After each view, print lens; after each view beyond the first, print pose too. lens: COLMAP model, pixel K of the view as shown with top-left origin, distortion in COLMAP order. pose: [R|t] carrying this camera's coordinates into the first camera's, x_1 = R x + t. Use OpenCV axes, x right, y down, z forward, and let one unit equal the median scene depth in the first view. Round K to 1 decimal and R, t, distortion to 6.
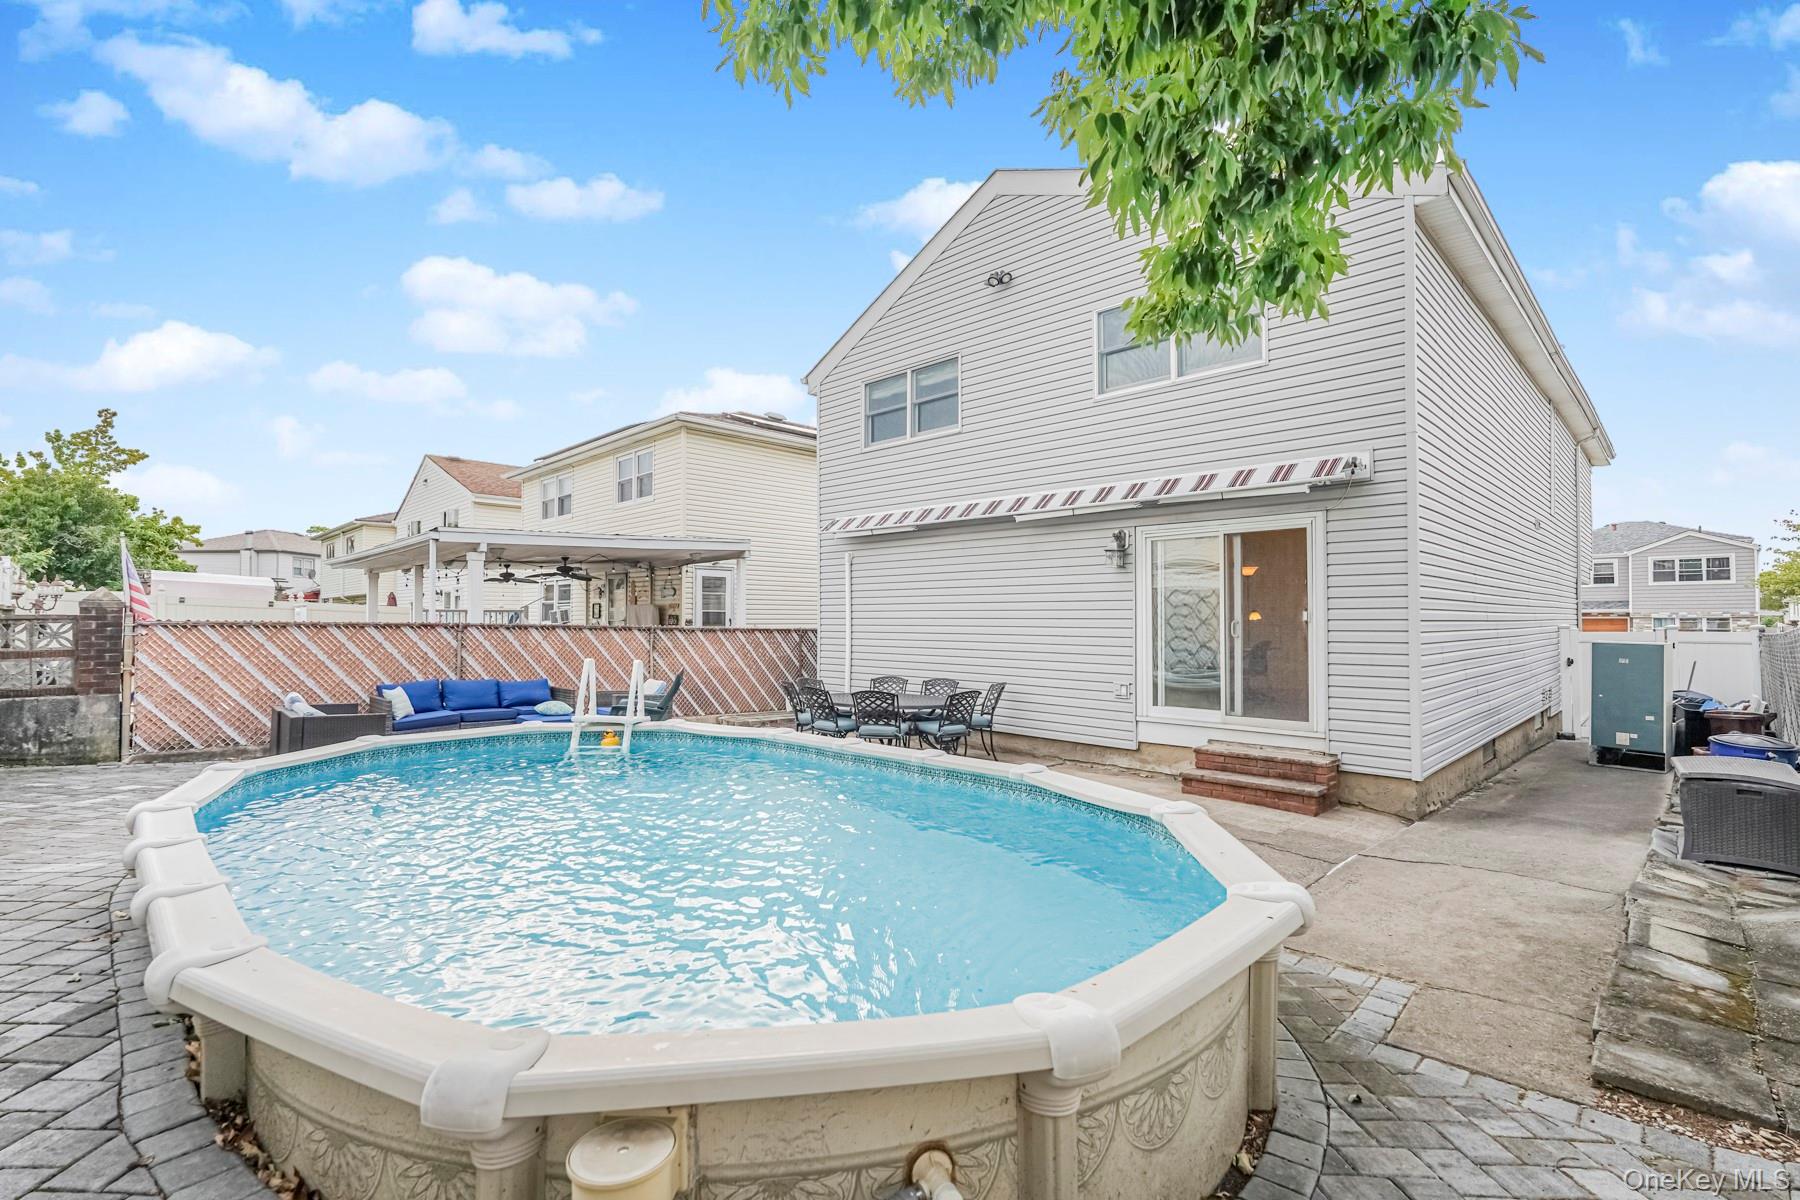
lens RADIAL K [[823.7, 0, 900.1], [0, 823.7, 612.1], [0, 0, 1]] dist [-0.014472, 0.007967]
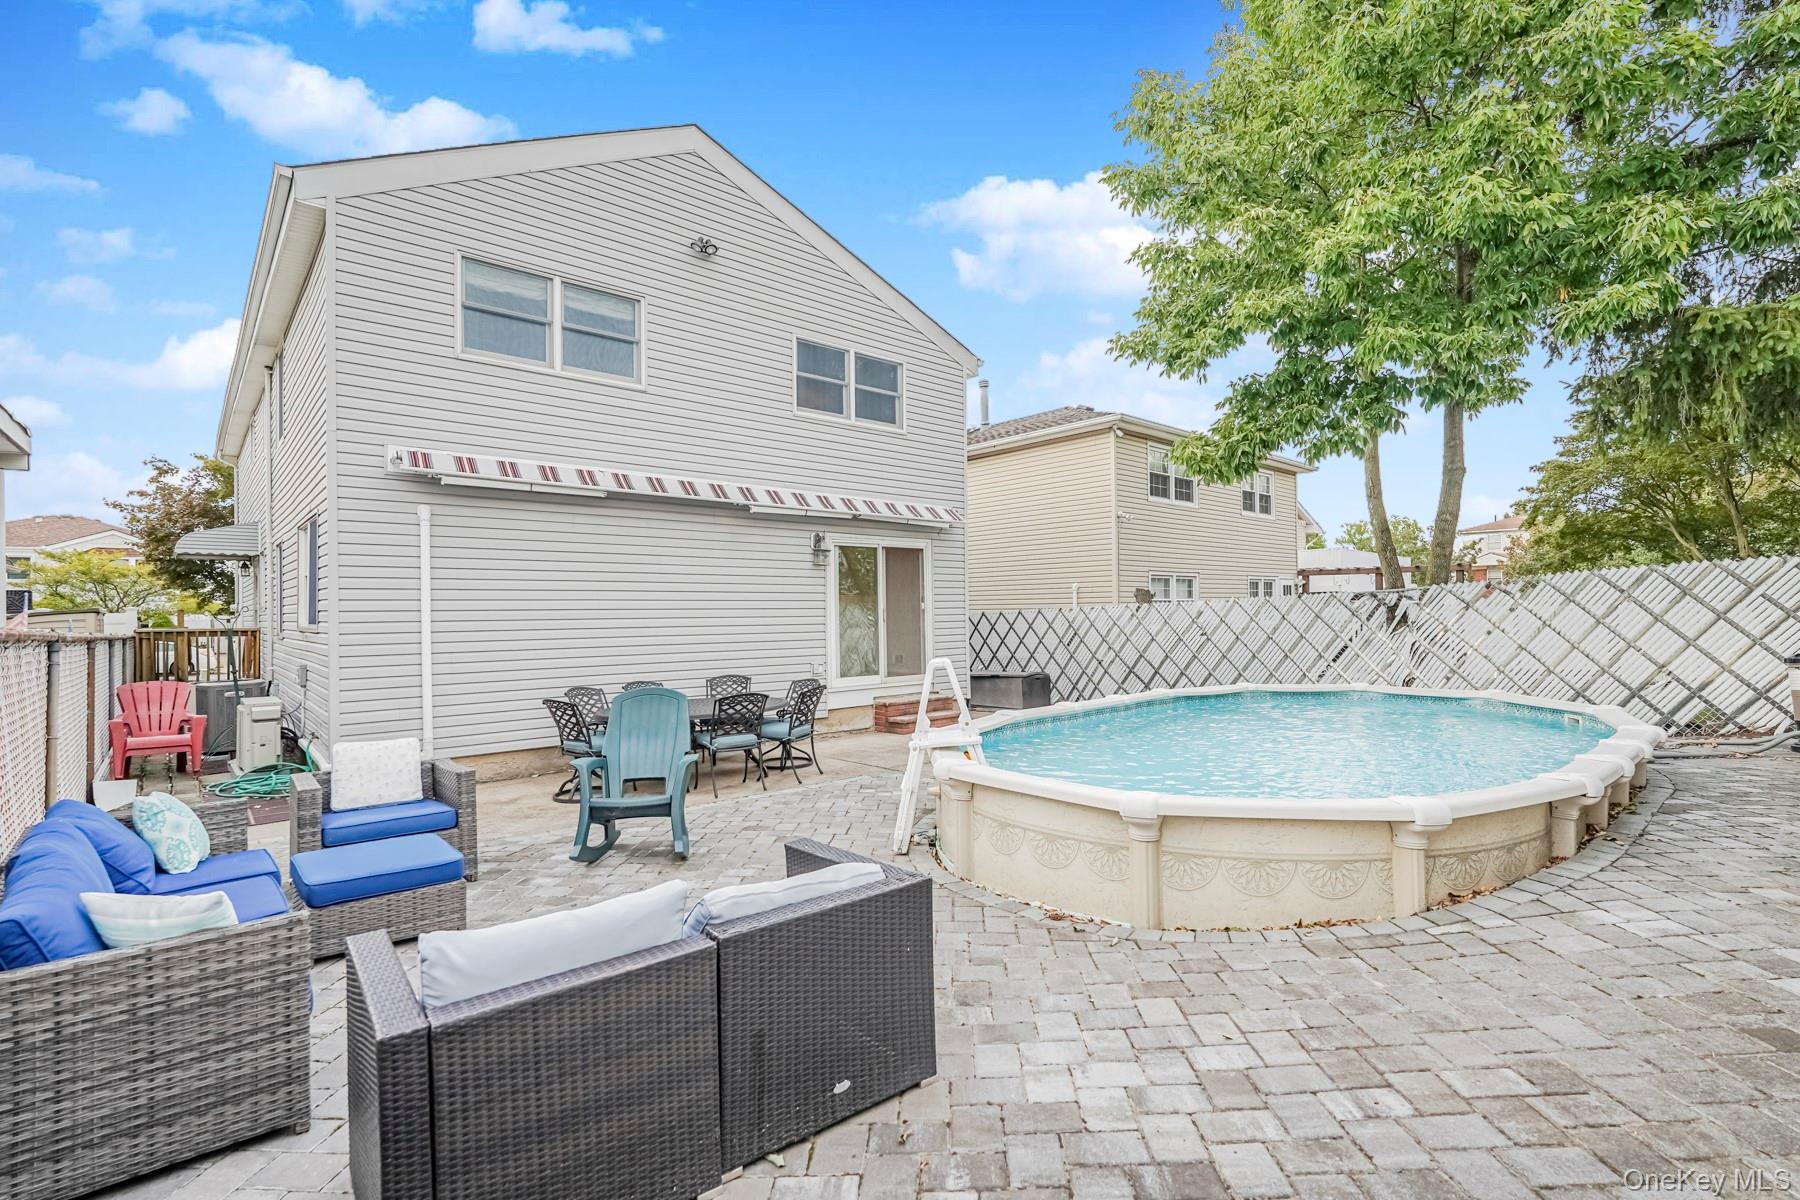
lens RADIAL K [[823.7, 0, 900.3], [0, 823.7, 597.6], [0, 0, 1]] dist [-0.014472, 0.007967]
pose [[0.062092, 0.012876, 0.997987, -1.077101], [-0.000804, 0.999917, -0.012851, 0.008141], [-0.998070, -0.000004, 0.062097, 0.979164]]
